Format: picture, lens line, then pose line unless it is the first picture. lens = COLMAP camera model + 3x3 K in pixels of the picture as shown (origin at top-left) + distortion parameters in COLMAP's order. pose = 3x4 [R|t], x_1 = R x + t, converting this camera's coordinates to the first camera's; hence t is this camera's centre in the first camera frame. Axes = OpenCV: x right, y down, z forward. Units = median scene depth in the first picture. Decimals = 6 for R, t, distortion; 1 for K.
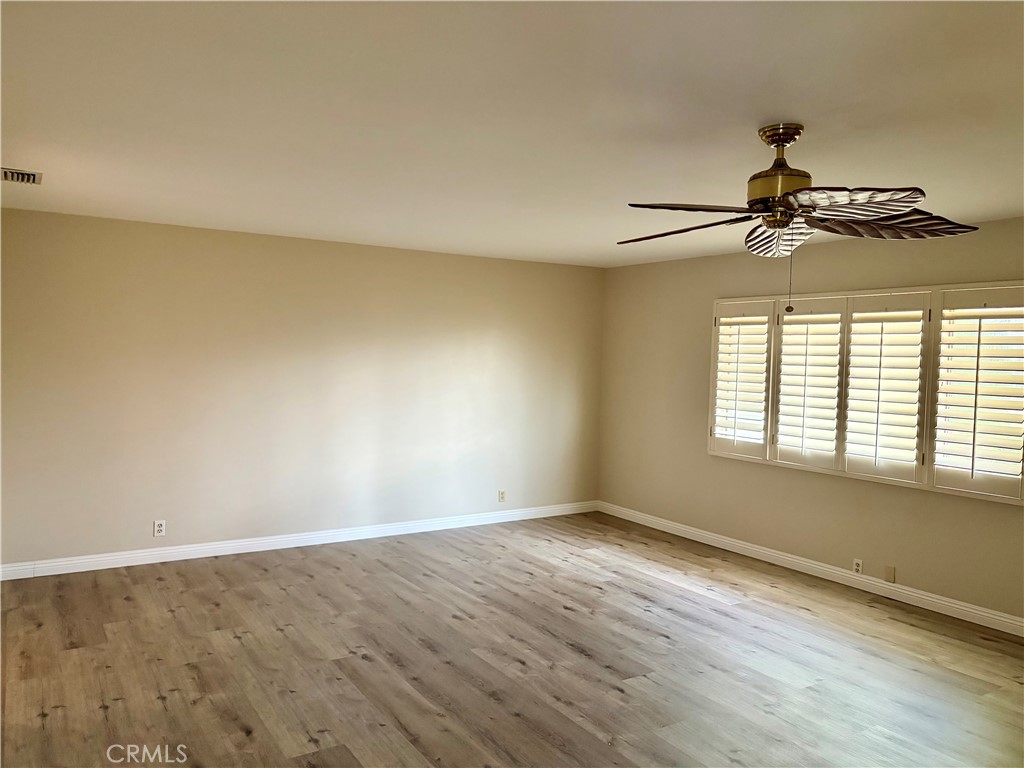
lens RADIAL K [[770.3, 0, 516.7], [0, 770.3, 383.7], [0, 0, 1]] dist [0.034481, -0.053785]
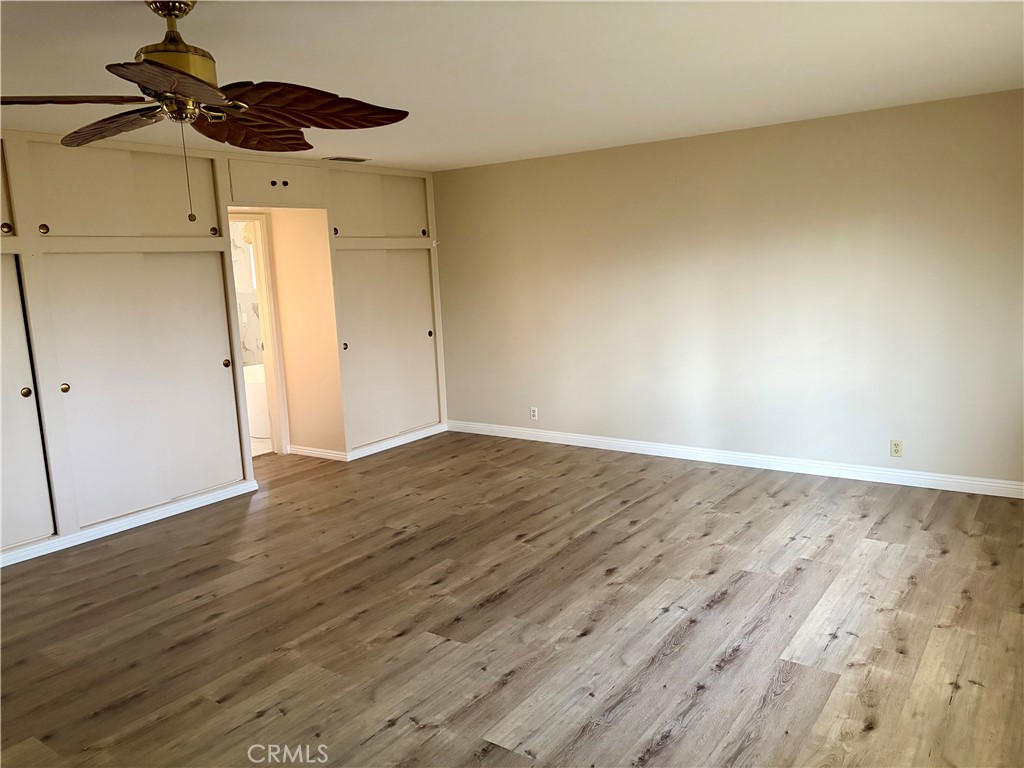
lens RADIAL K [[770.3, 0, 516.9], [0, 770.3, 382.0], [0, 0, 1]] dist [0.034481, -0.053785]
pose [[0.387969, 0.104975, -0.915675, 0.746971], [0.010535, 0.992923, 0.118295, -0.009352], [0.921612, -0.055541, 0.384118, 0.586395]]
